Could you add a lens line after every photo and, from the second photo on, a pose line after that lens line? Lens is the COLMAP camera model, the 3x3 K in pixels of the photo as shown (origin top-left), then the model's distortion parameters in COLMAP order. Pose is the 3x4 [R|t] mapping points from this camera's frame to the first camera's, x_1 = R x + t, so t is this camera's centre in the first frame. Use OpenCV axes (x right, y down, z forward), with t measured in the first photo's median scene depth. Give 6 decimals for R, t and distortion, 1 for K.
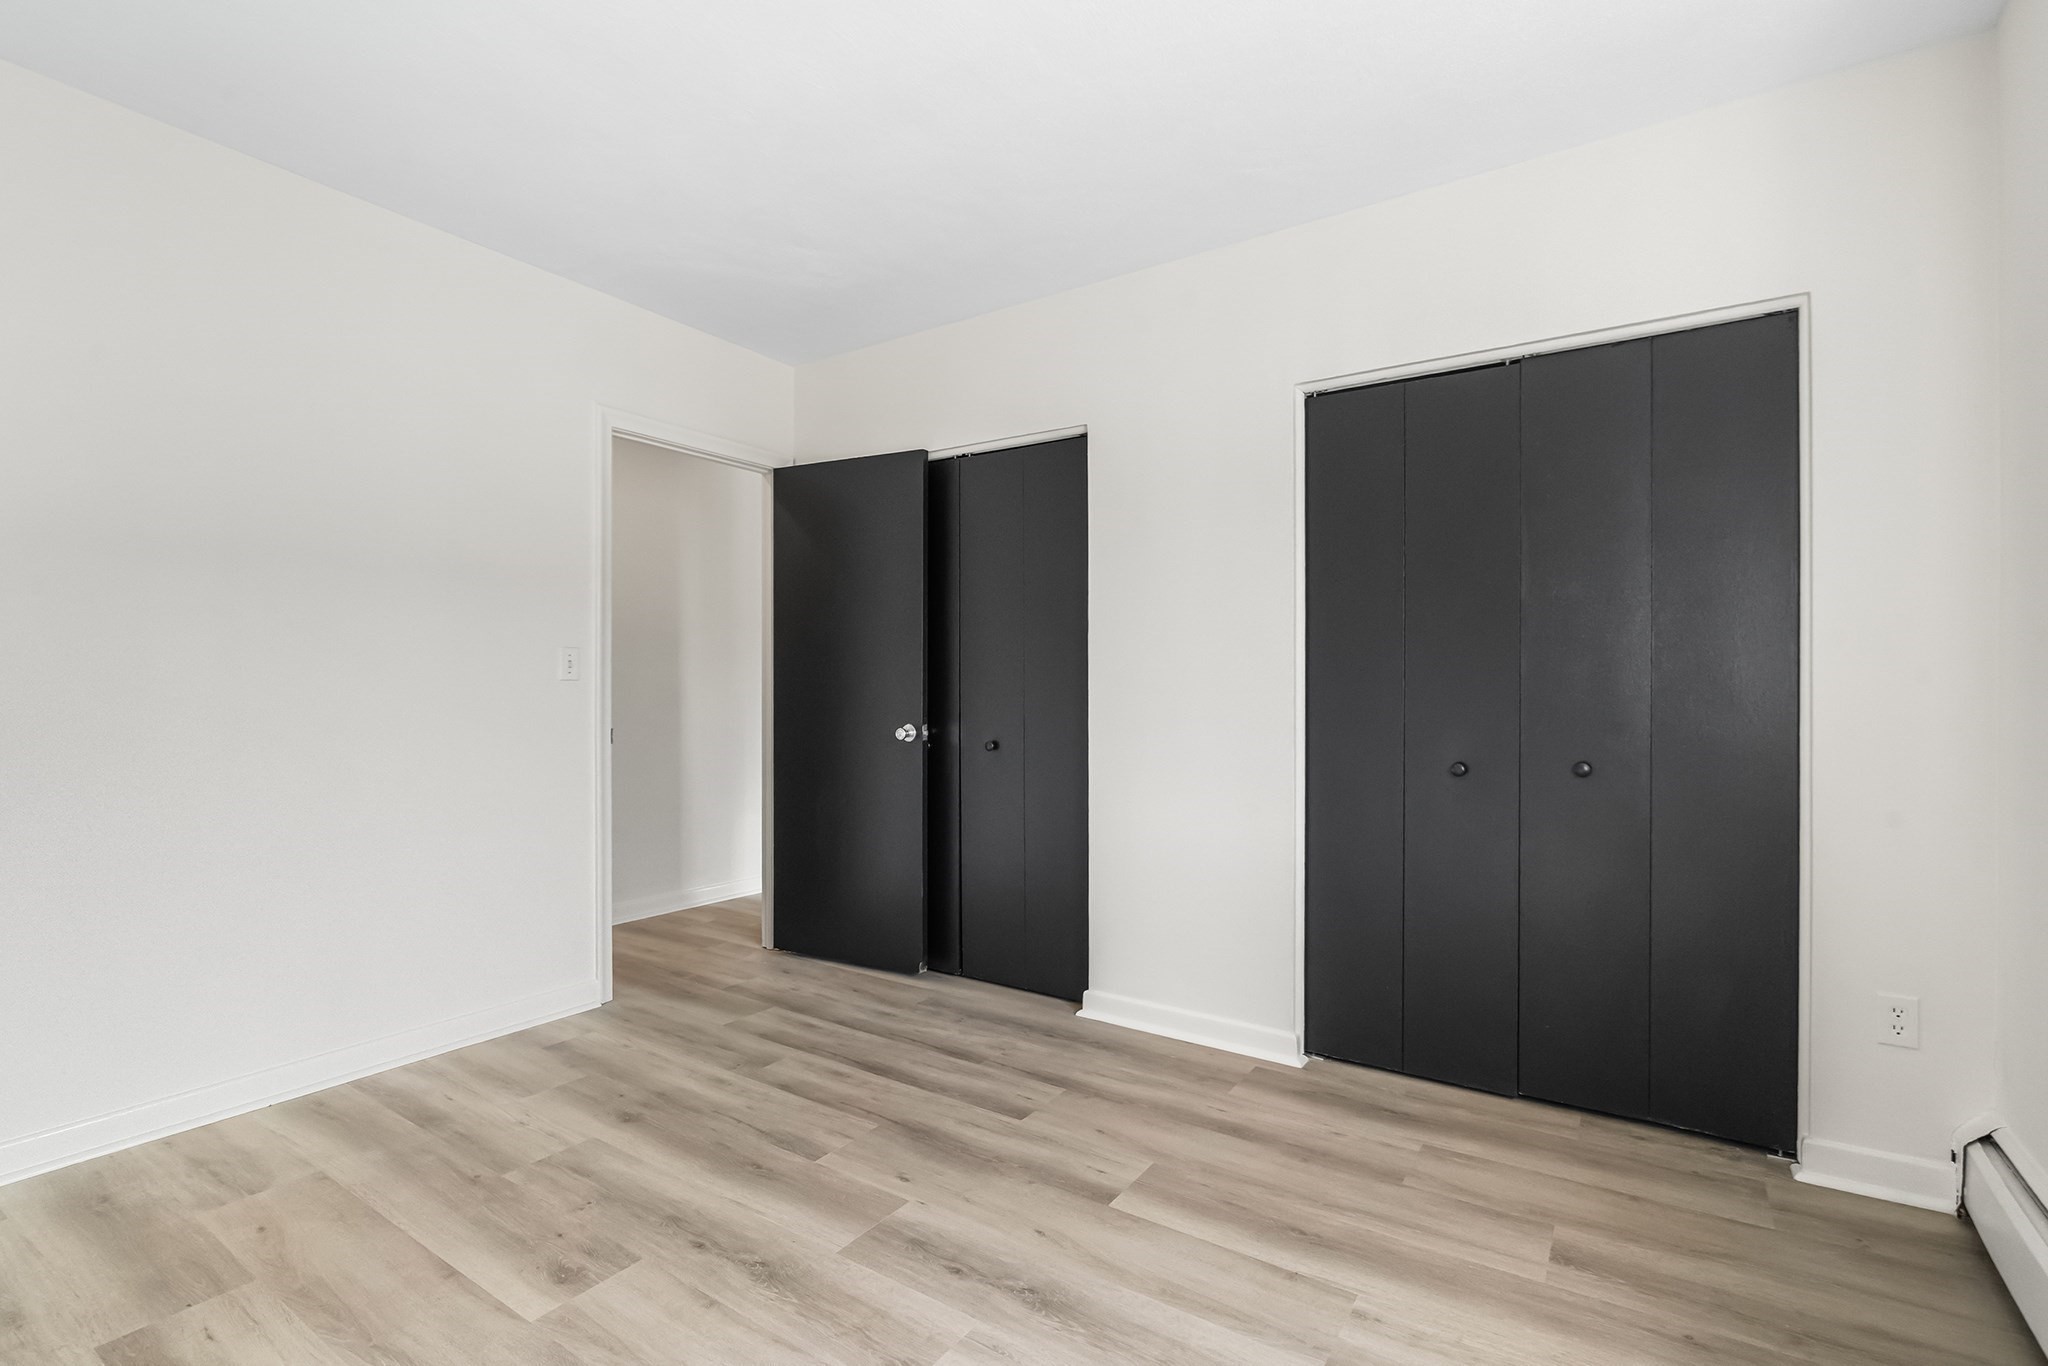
lens RADIAL K [[914.9, 0, 1032.4], [0, 914.9, 680.9], [0, 0, 1]] dist [-0.011210, 0.004118]
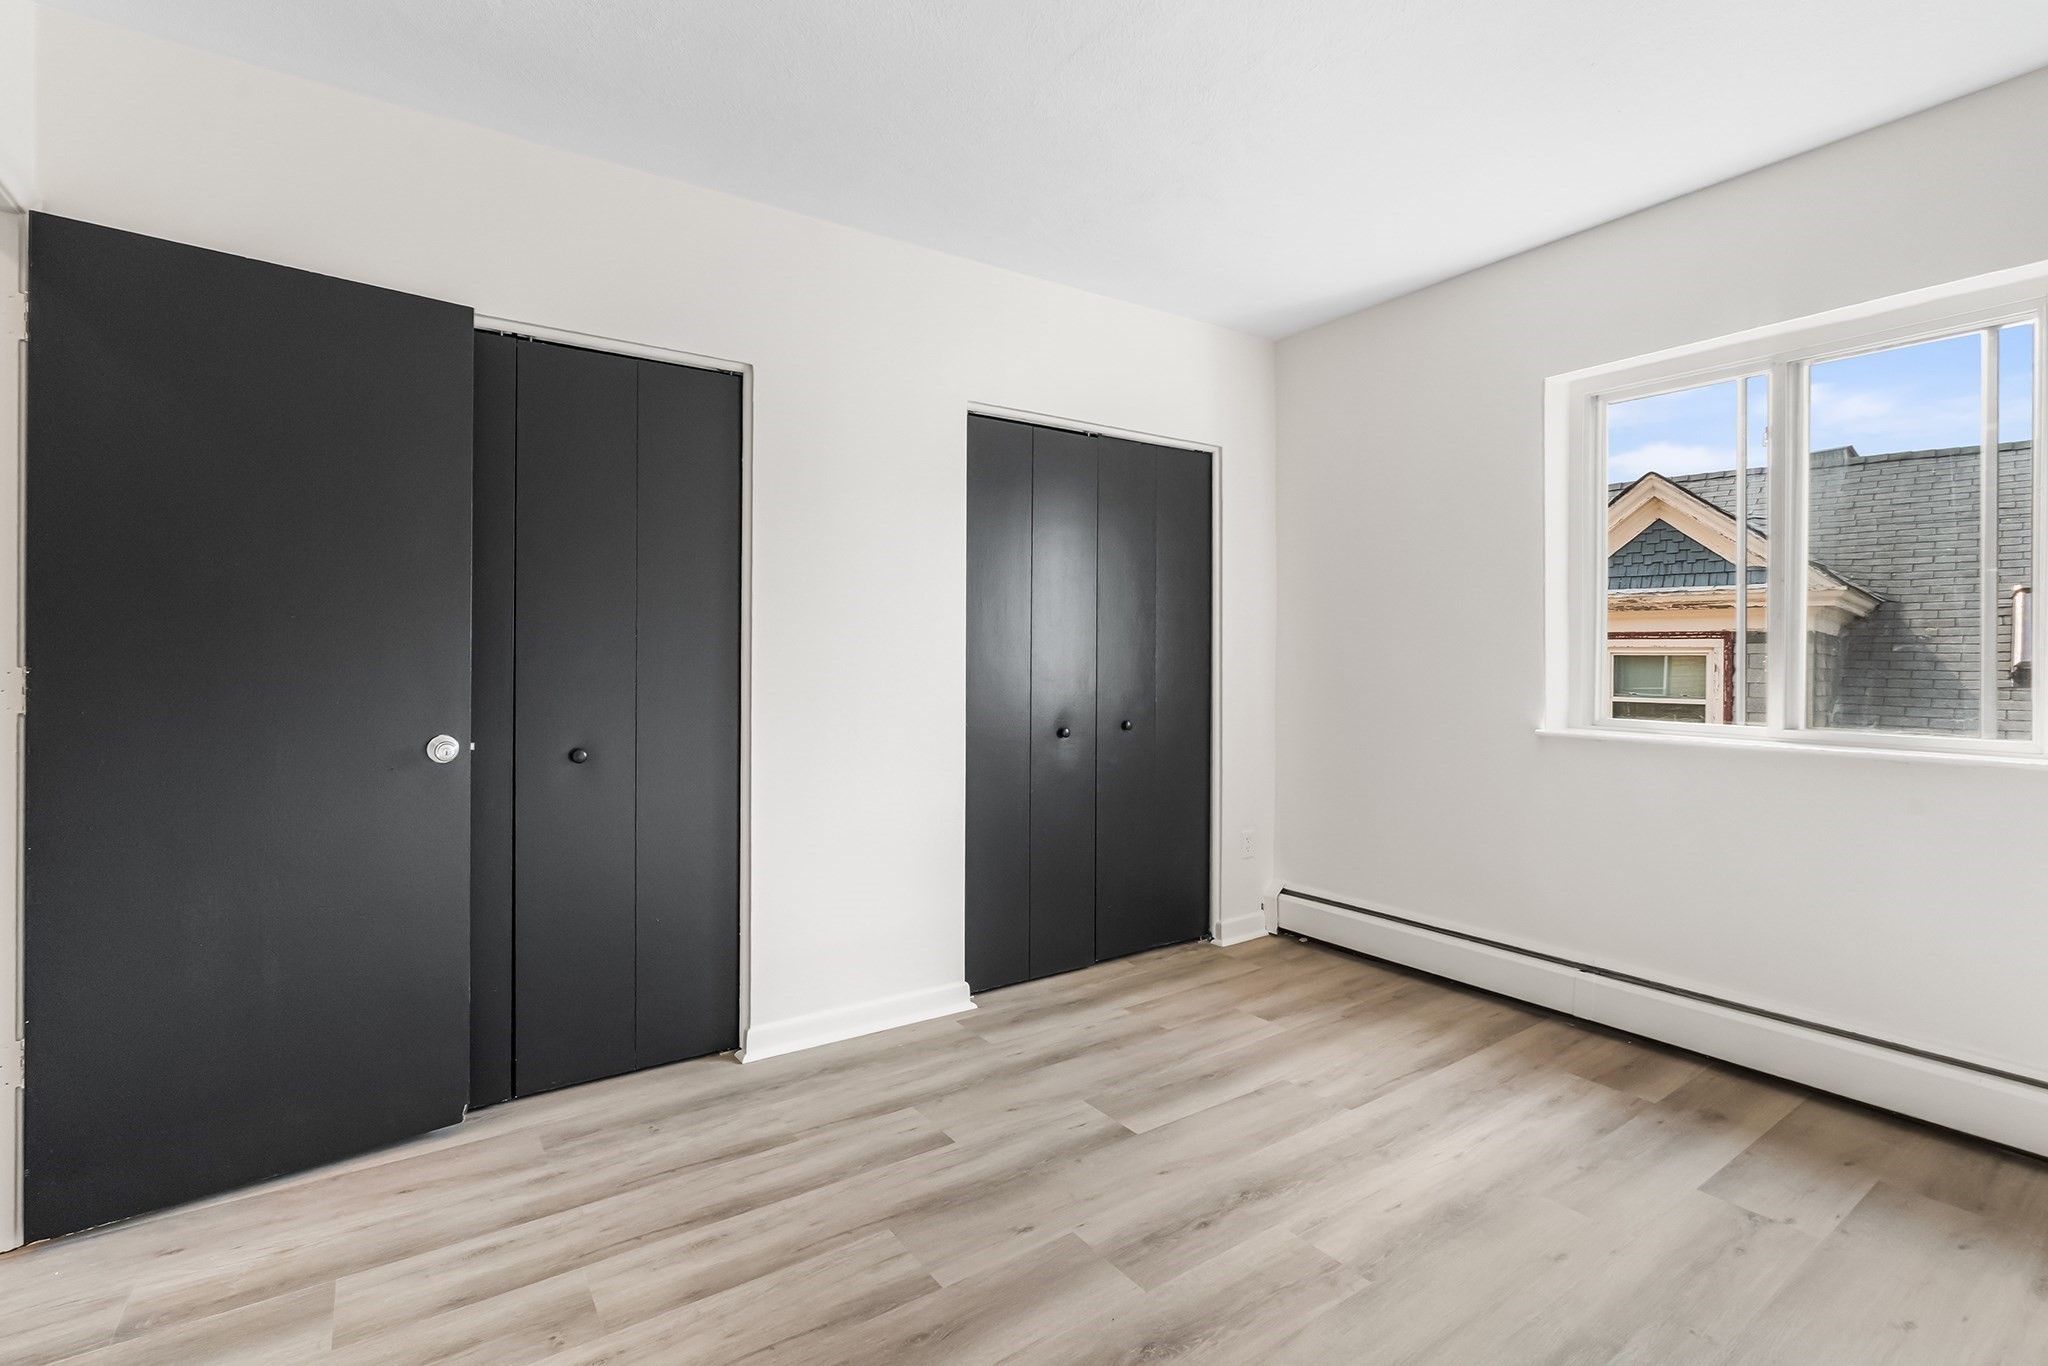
lens RADIAL K [[914.9, 0, 1062.6], [0, 914.9, 657.3], [0, 0, 1]] dist [-0.011210, 0.004118]
pose [[0.378170, 0.003492, 0.925730, -0.822230], [-0.001167, 0.999994, -0.003295, -0.007080], [-0.925735, 0.000166, 0.378172, 0.545648]]
